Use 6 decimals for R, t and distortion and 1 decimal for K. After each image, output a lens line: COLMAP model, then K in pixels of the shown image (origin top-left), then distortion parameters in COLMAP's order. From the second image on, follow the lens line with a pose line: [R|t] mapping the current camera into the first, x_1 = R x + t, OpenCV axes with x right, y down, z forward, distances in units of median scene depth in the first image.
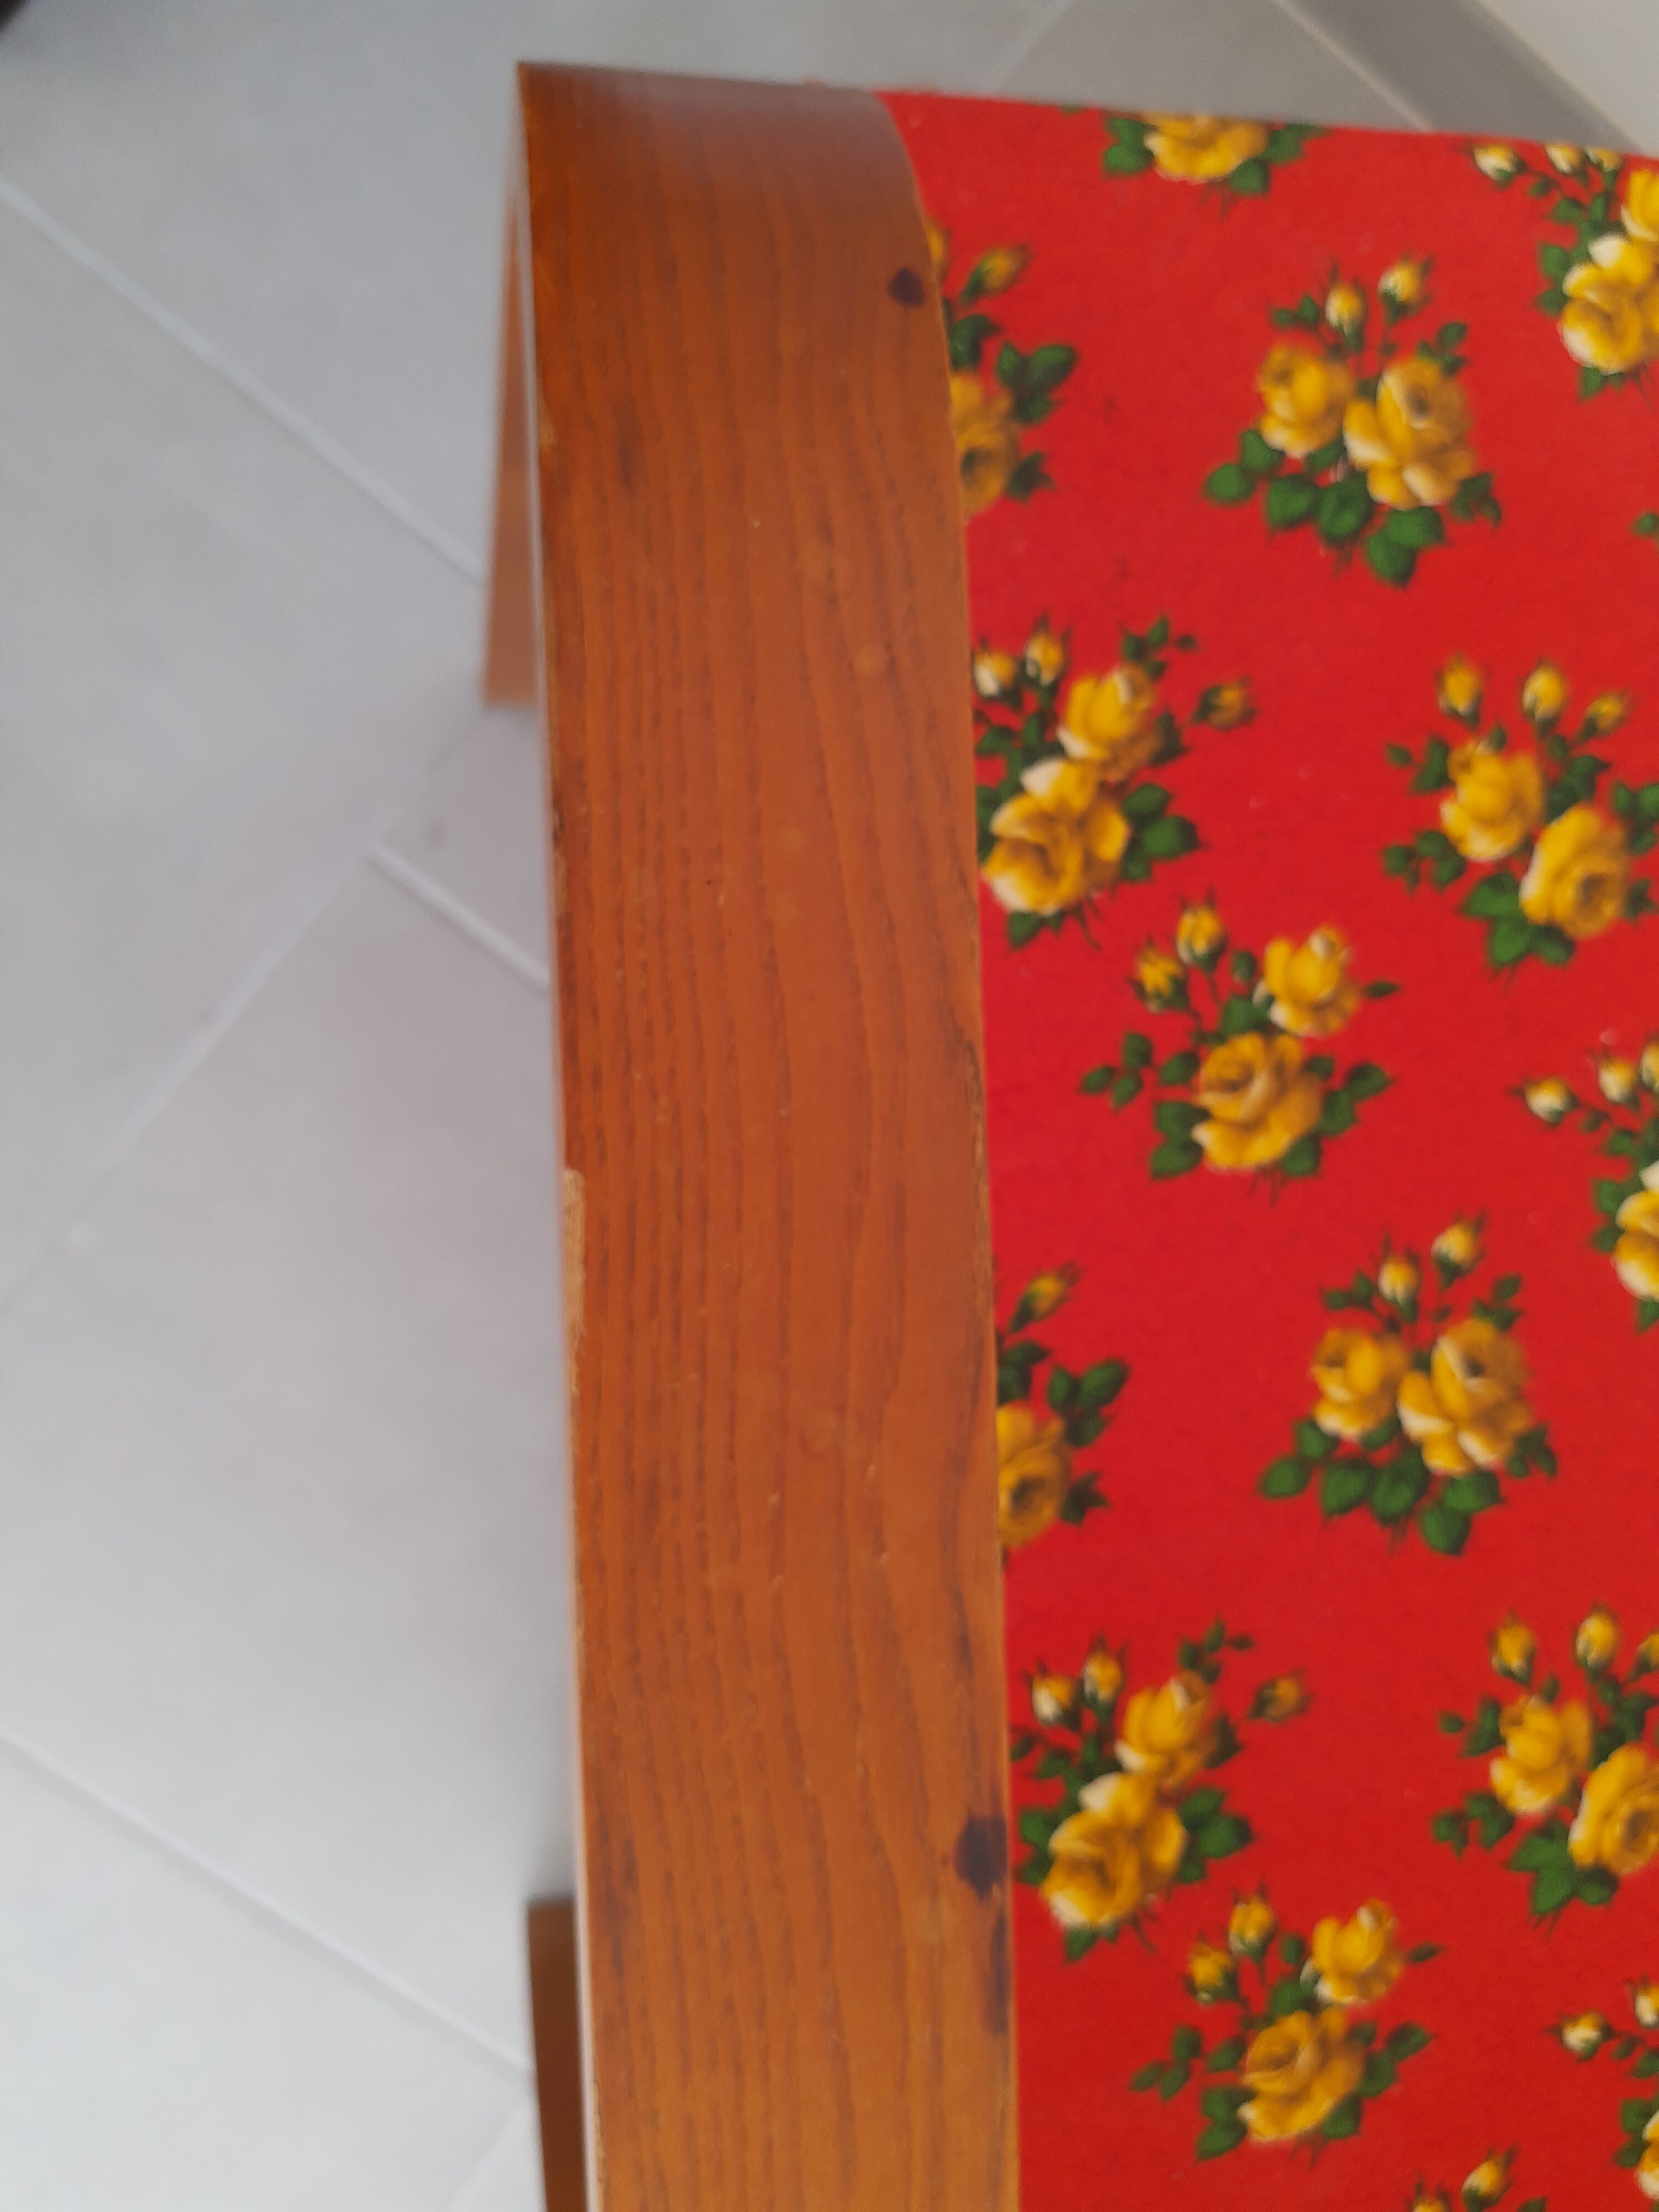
lens RADIAL K [[1652.5, 0, 829.5], [0, 1652.5, 1106.0], [0, 0, 1]] dist [-0.027292, -0.000193]
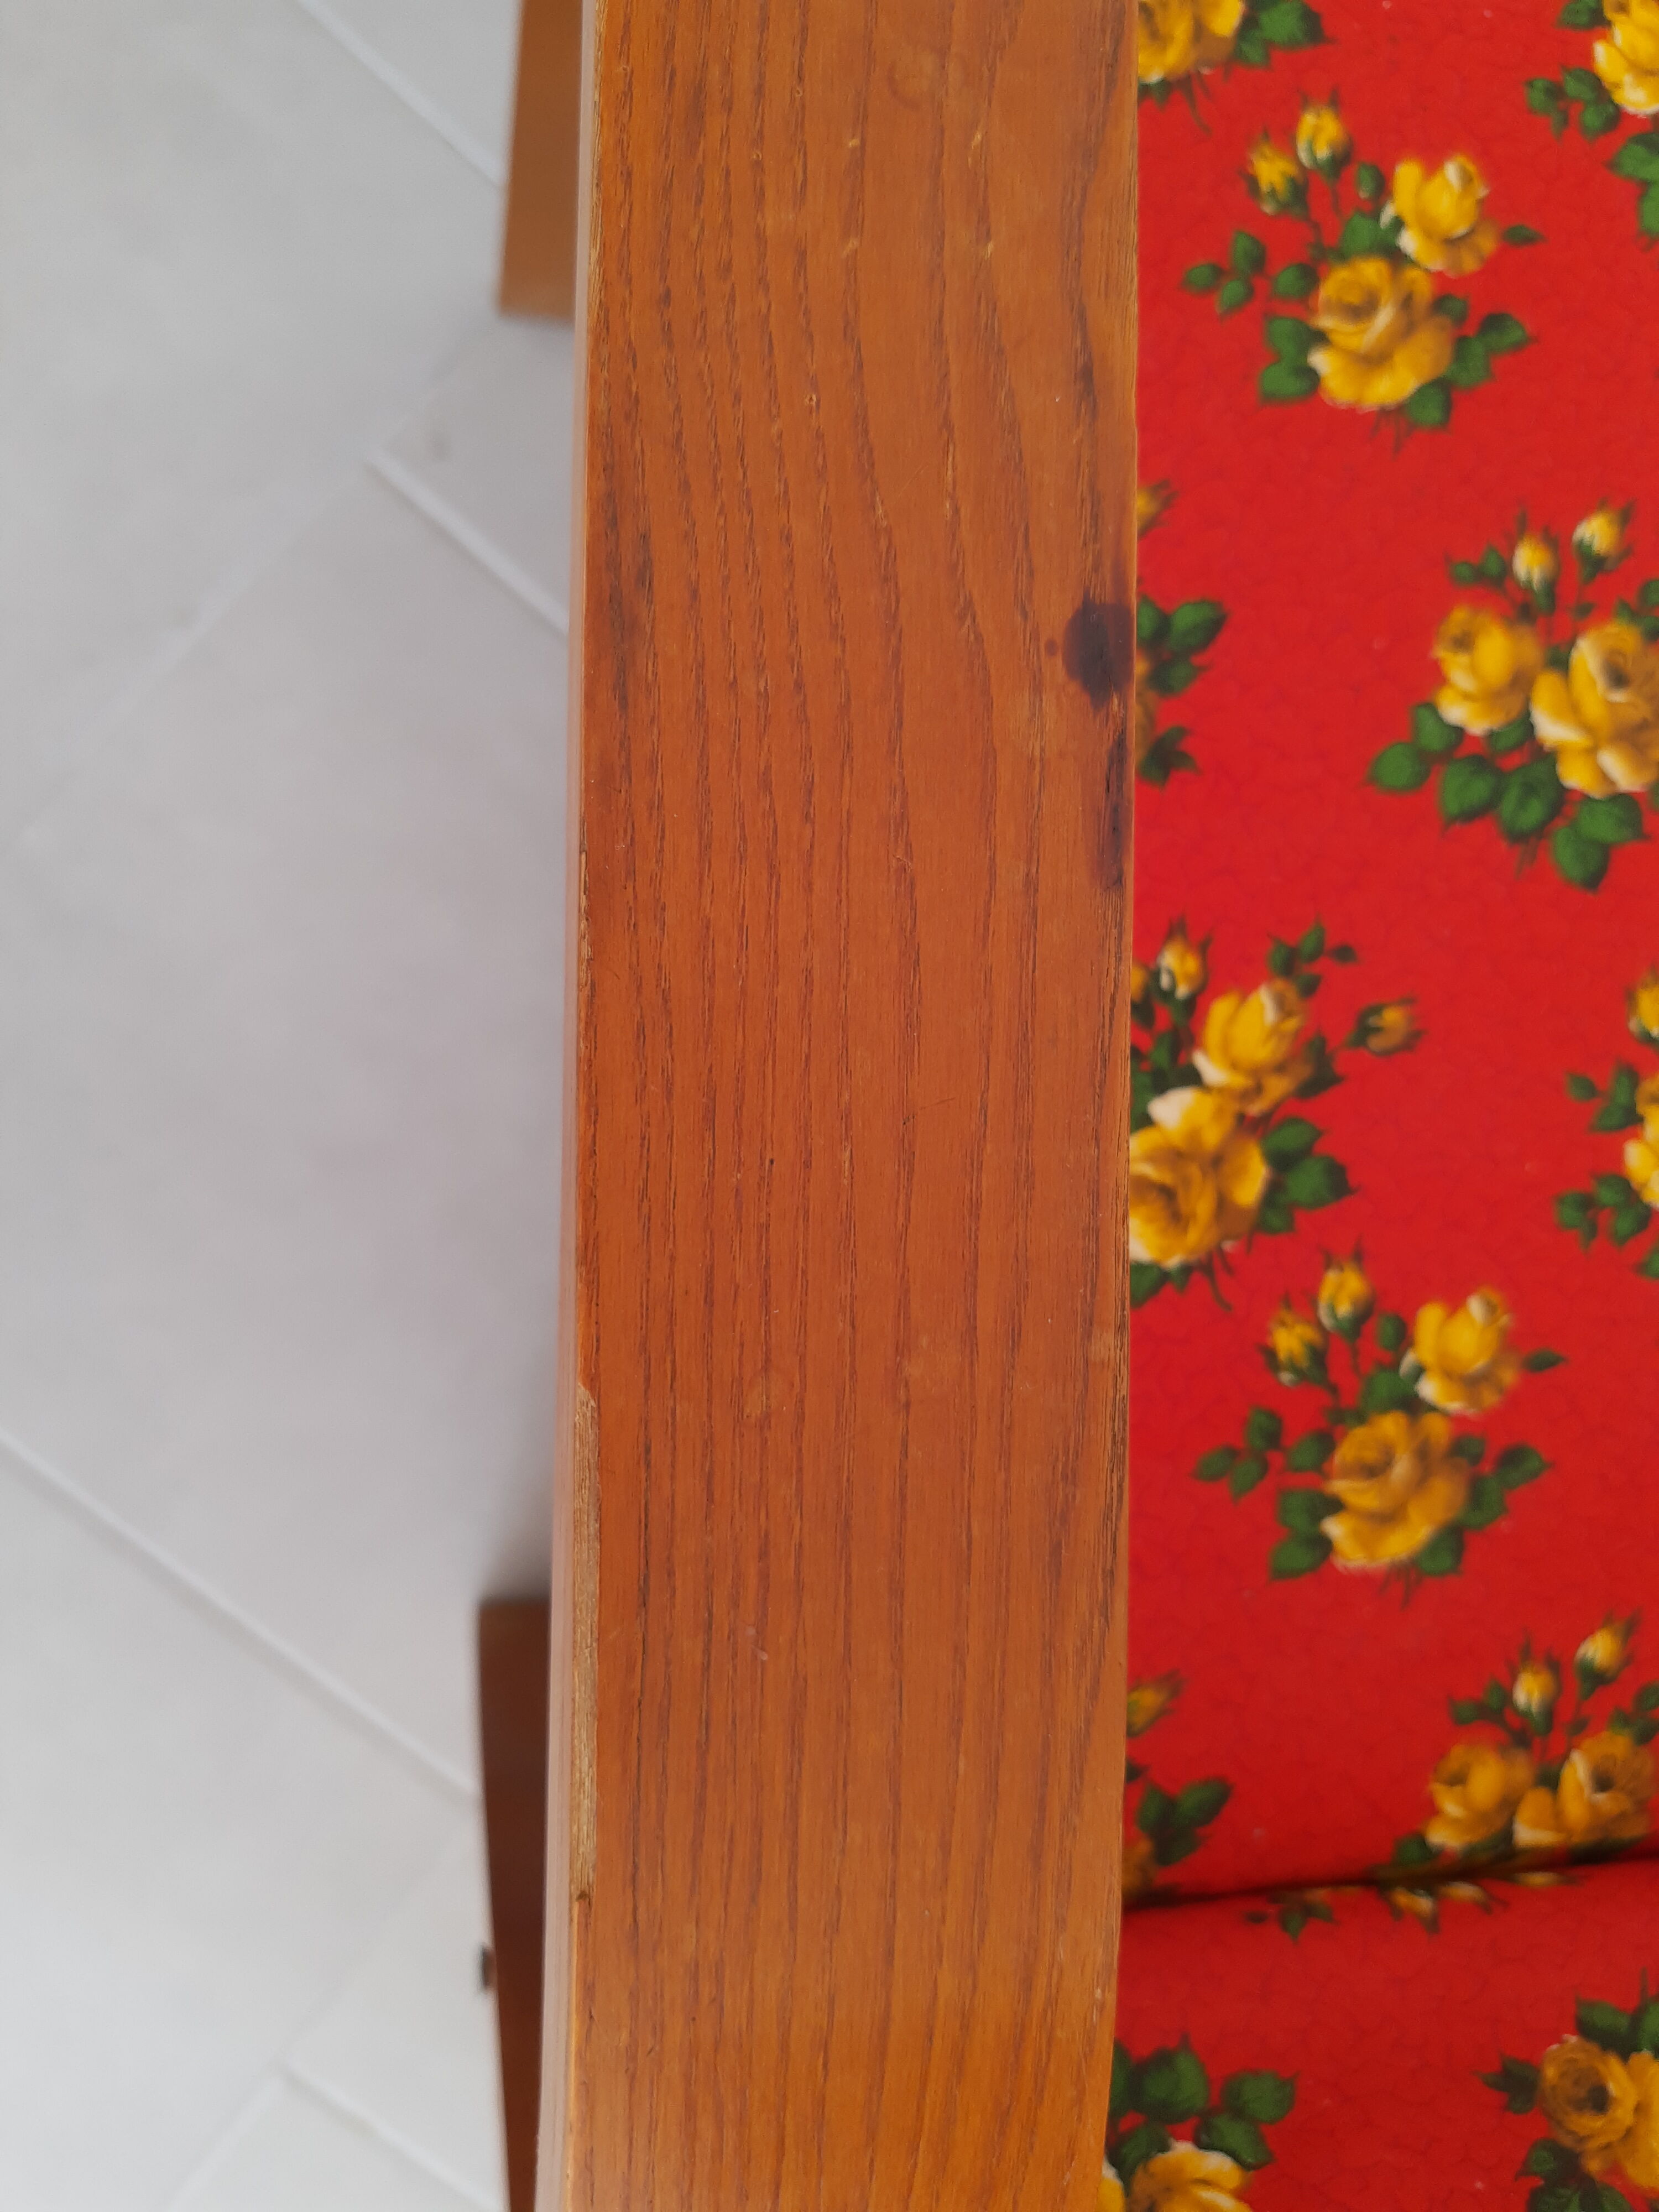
lens RADIAL K [[1650.2, 0, 829.5], [0, 1650.2, 1106.0], [0, 0, 1]] dist [0.021726, -0.074750]
pose [[0.999024, 0.043636, 0.006909, -0.018813], [-0.043469, 0.998795, -0.022767, 0.442624], [-0.007894, 0.022444, 0.999717, 0.148759]]
